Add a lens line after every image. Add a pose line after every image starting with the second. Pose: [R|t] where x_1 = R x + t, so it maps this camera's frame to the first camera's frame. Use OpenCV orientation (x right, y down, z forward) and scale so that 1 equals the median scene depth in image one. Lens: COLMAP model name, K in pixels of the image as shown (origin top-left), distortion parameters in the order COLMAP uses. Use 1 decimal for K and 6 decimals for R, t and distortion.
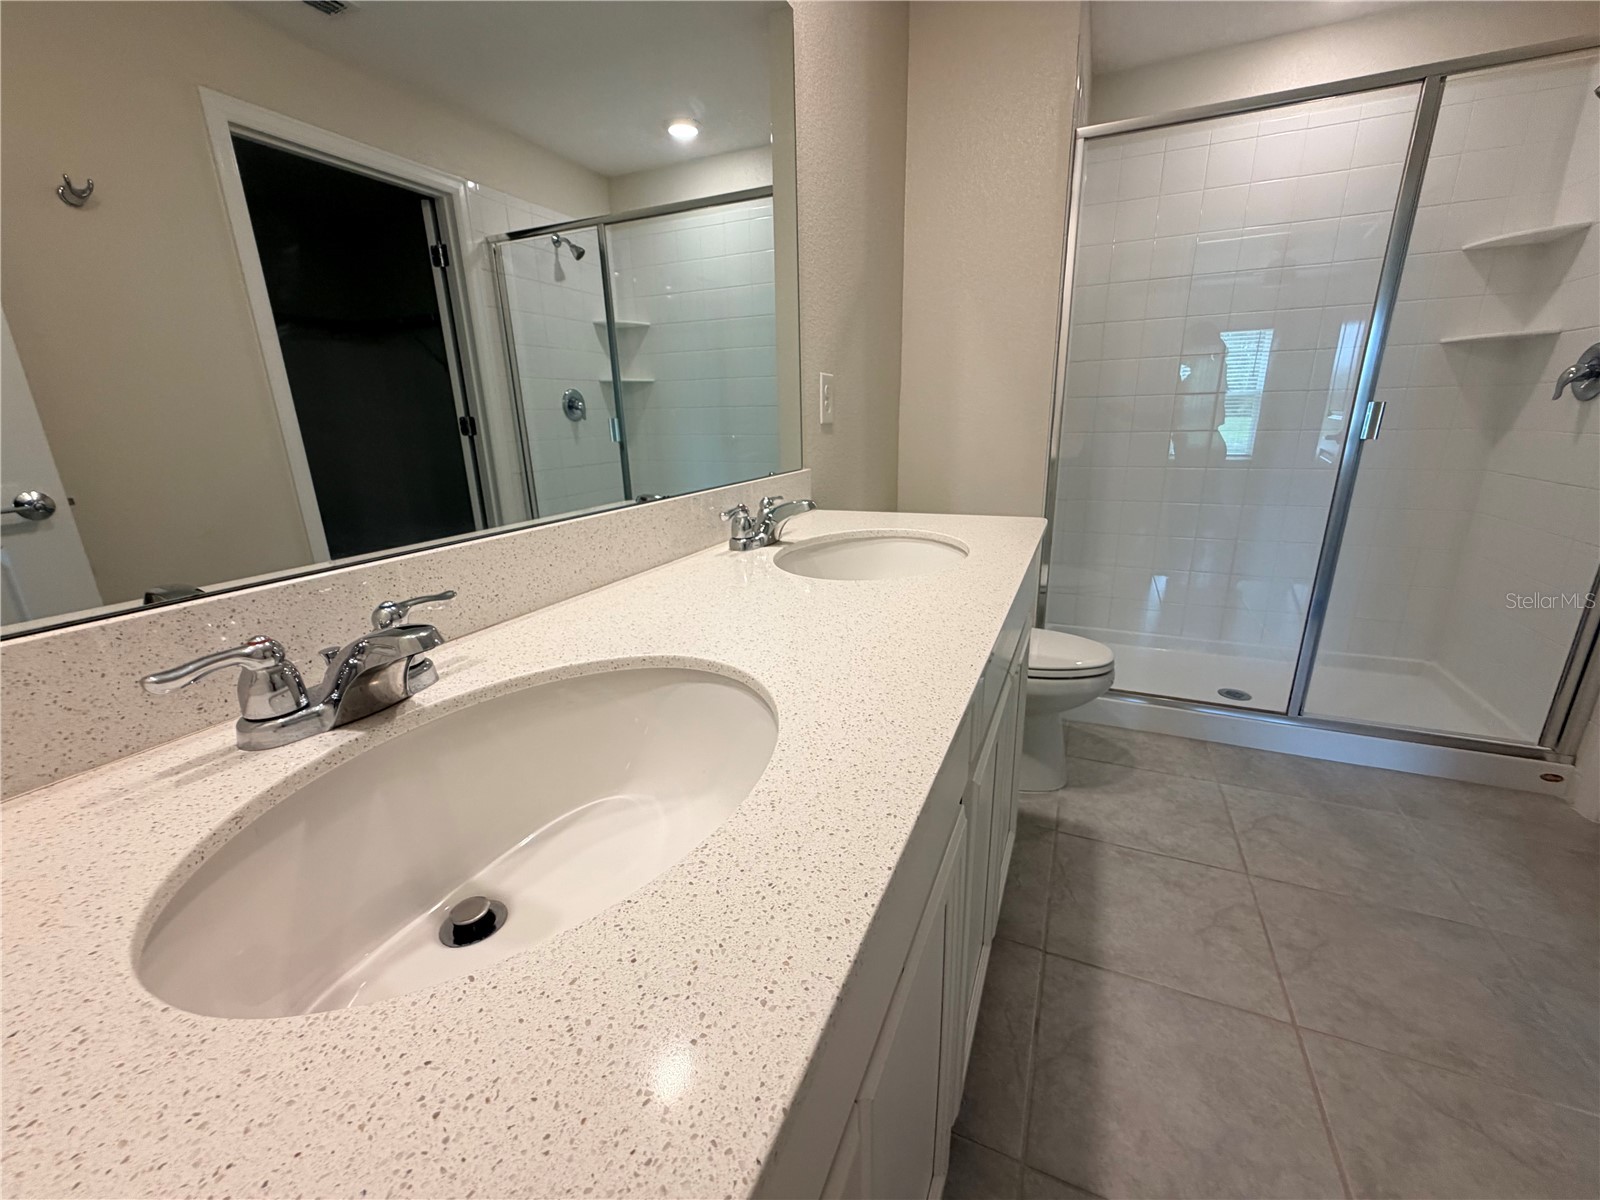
lens RADIAL K [[632.9, 0, 796.4], [0, 632.9, 600.6], [0, 0, 1]] dist [-0.006319, 0.000224]
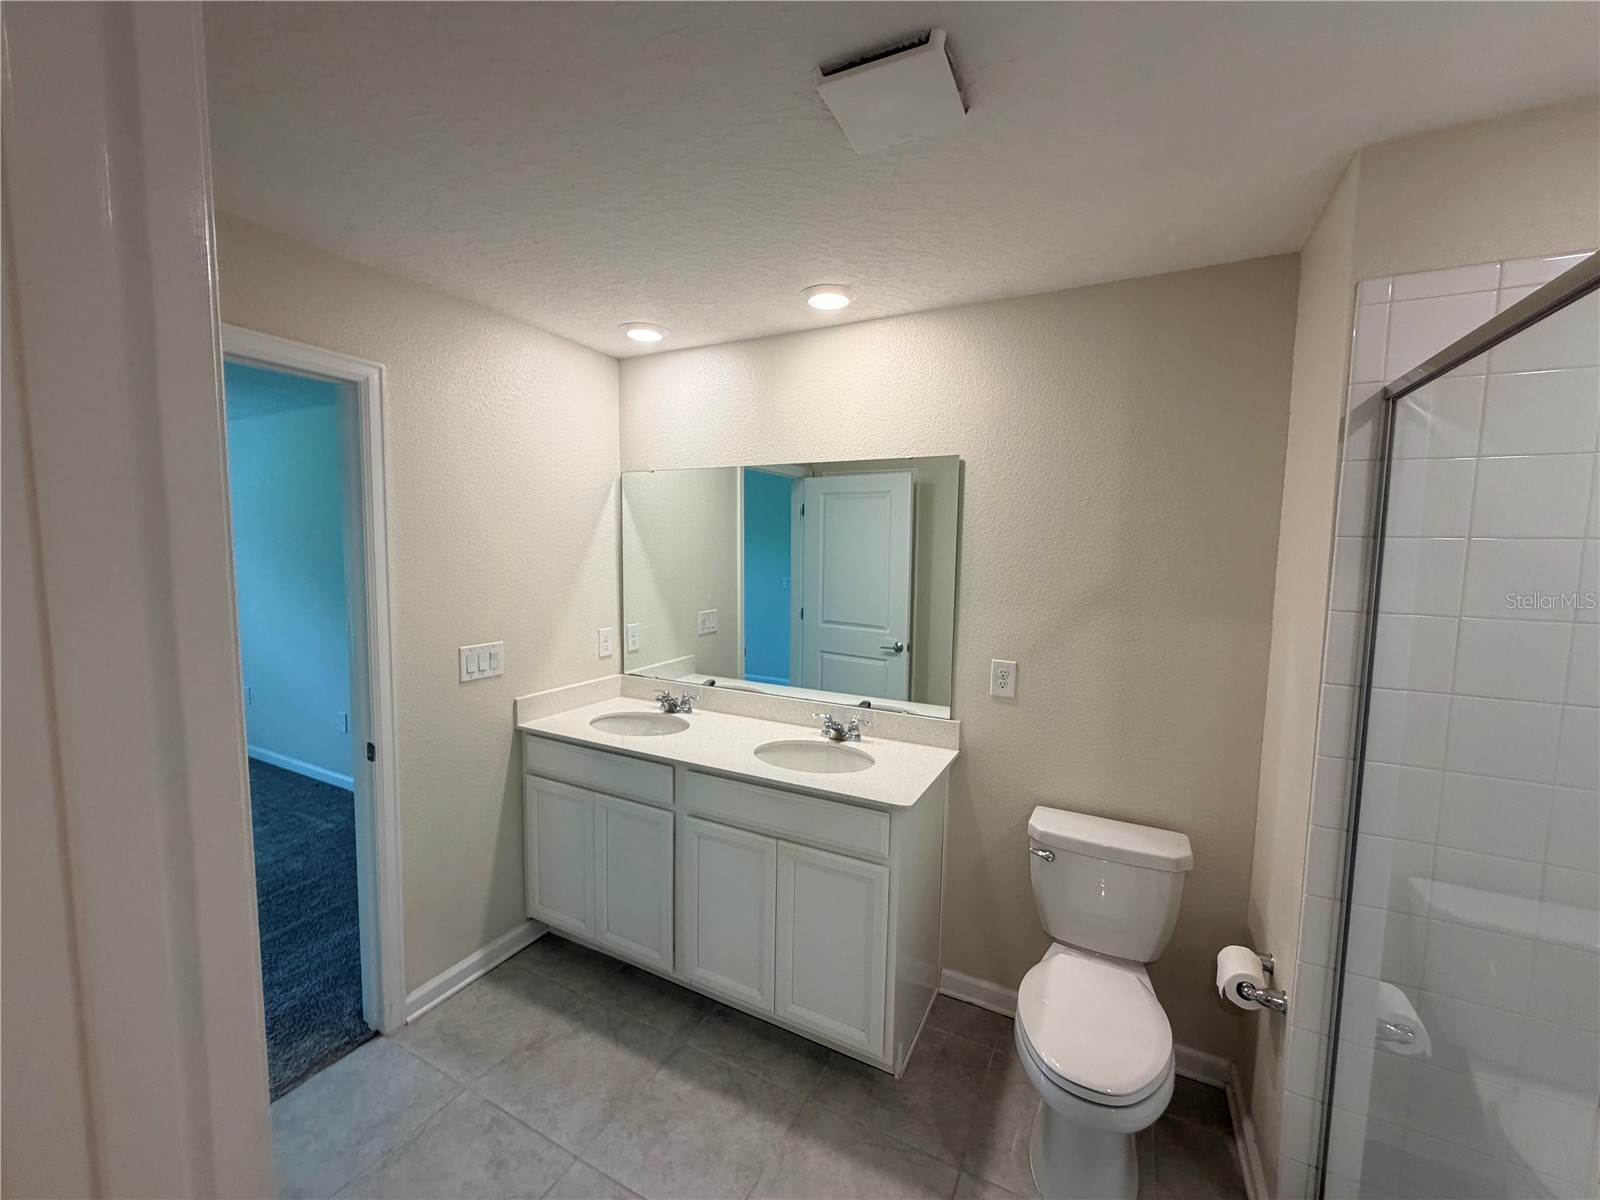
lens RADIAL K [[632.9, 0, 795.4], [0, 632.9, 599.5], [0, 0, 1]] dist [-0.006319, 0.000224]
pose [[-0.052075, 0.110480, -0.992513, 1.218089], [-0.297972, 0.946870, 0.121033, -0.457456], [0.953153, 0.302044, -0.016388, 0.514441]]
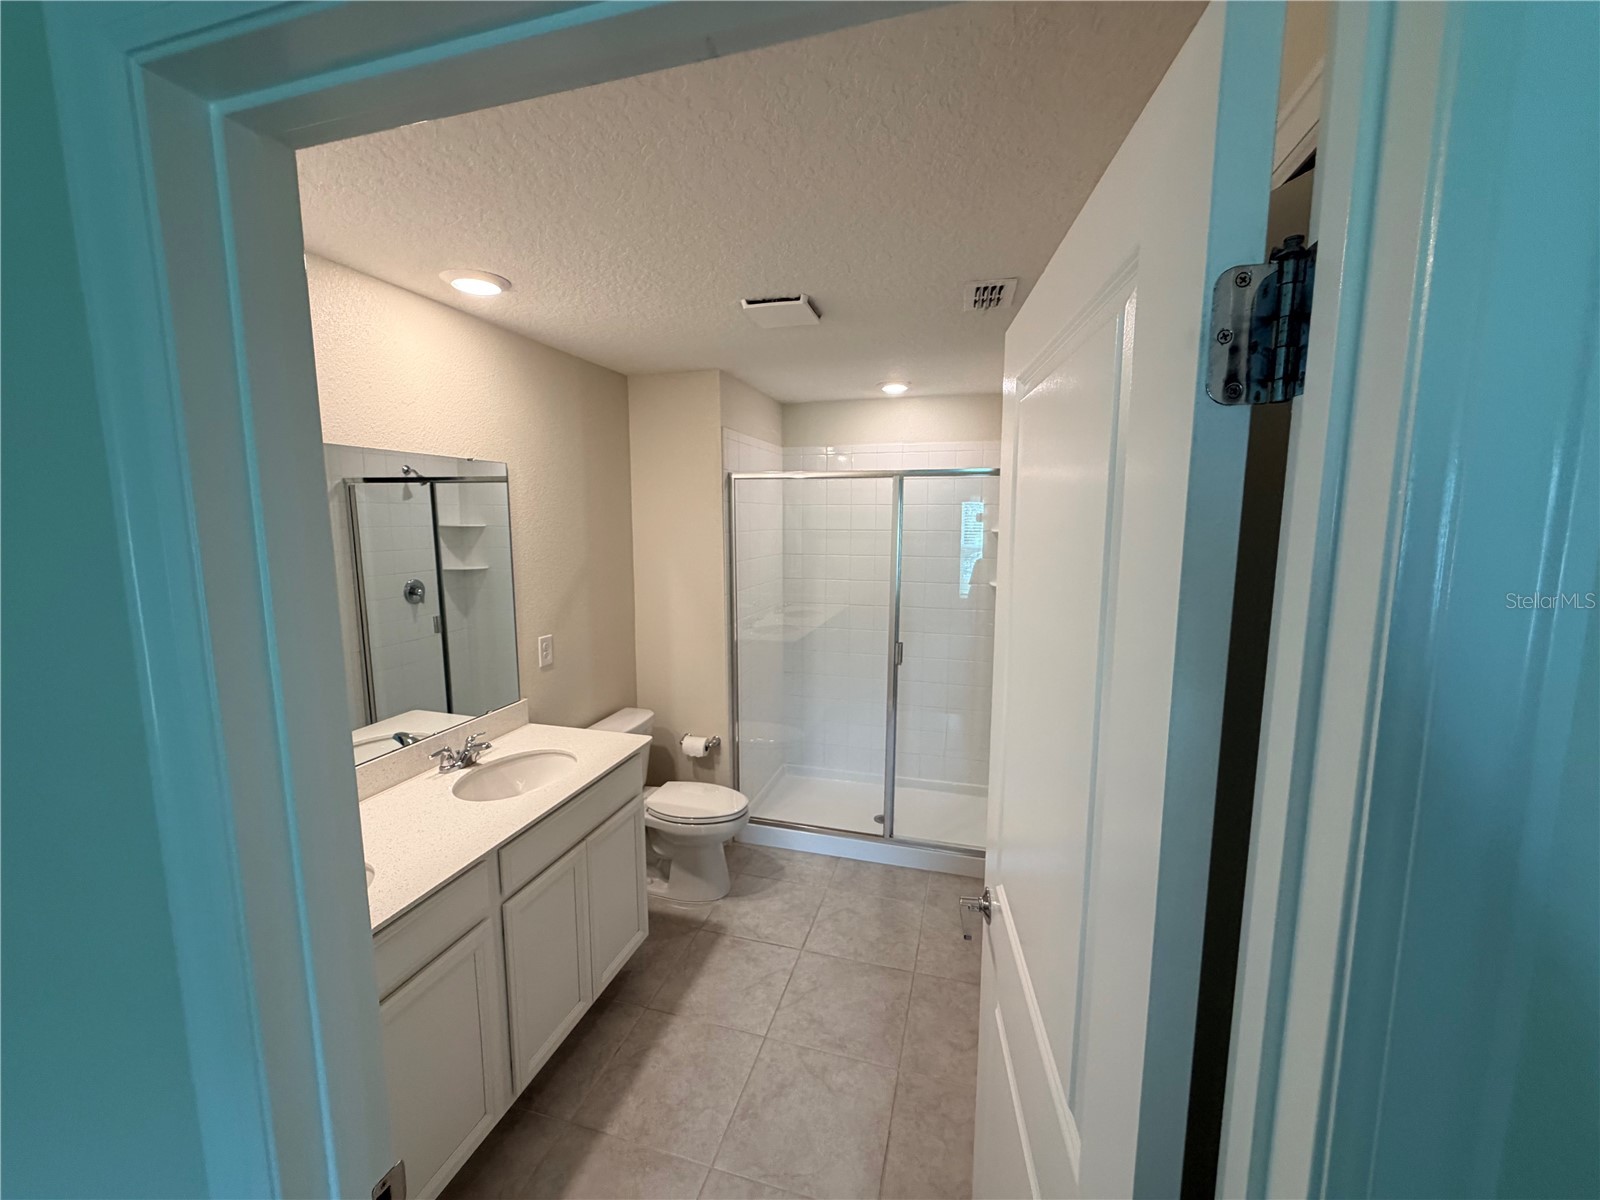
lens RADIAL K [[632.9, 0, 799.7], [0, 632.9, 599.6], [0, 0, 1]] dist [-0.006319, 0.000224]
pose [[0.988621, 0.008560, 0.150183, 0.401751], [0.014856, 0.987943, -0.154105, -0.173448], [-0.149691, 0.154582, 0.976574, -0.617543]]
